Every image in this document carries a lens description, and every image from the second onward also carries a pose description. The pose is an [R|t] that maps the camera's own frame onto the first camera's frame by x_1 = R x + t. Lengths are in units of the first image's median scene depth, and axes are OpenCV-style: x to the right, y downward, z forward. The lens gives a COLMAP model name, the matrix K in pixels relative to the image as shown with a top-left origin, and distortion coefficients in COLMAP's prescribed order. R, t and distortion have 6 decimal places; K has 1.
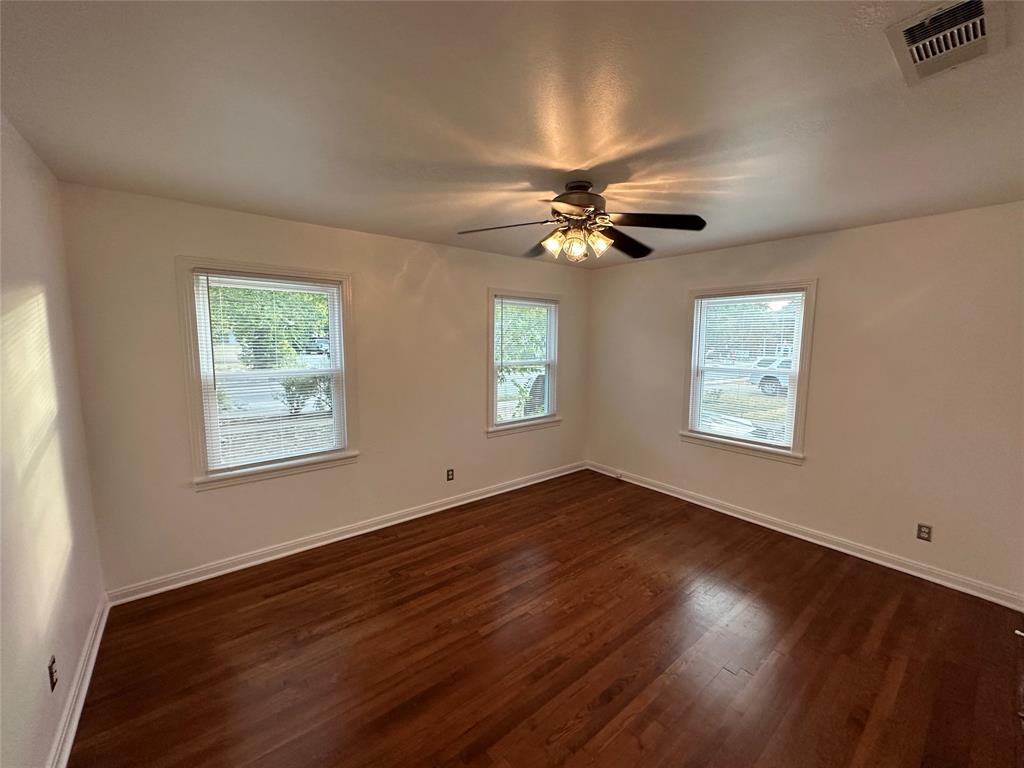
lens RADIAL K [[405.0, 0, 512.8], [0, 405.0, 381.7], [0, 0, 1]] dist [-0.001230, 0.000013]
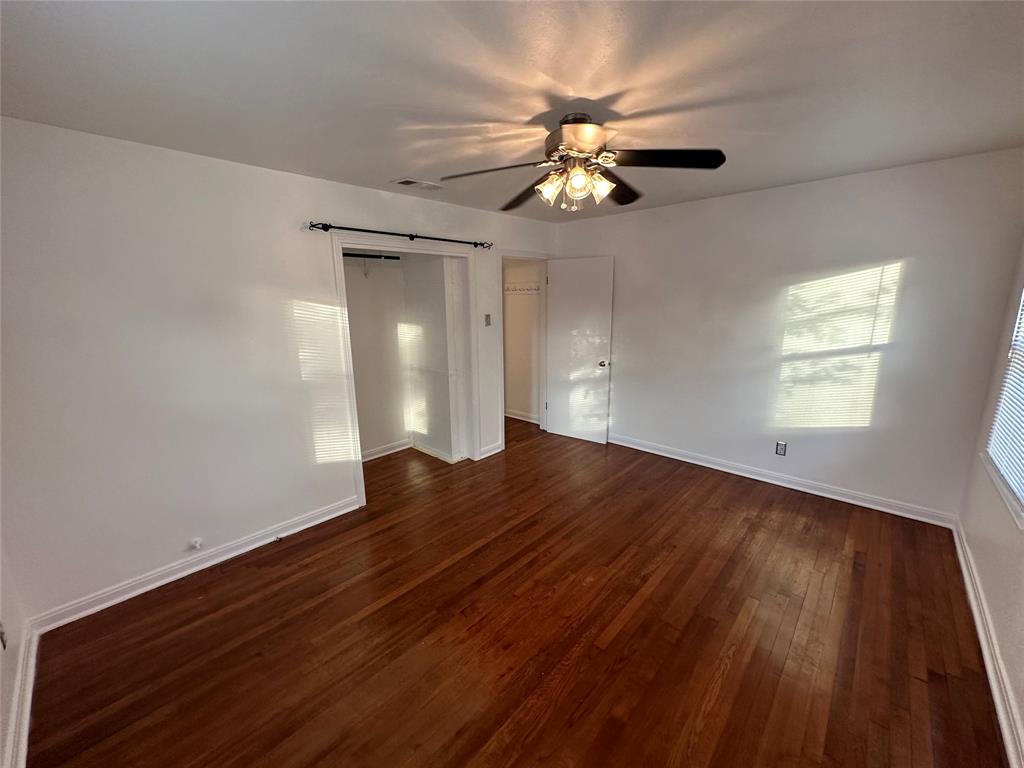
lens RADIAL K [[405.0, 0, 512.8], [0, 405.0, 381.7], [0, 0, 1]] dist [-0.001230, 0.000013]
pose [[-0.989303, 0.037322, -0.141018, 0.390301], [-0.006570, 0.954333, 0.298671, -0.180338], [0.145725, 0.296403, -0.943880, 1.749941]]
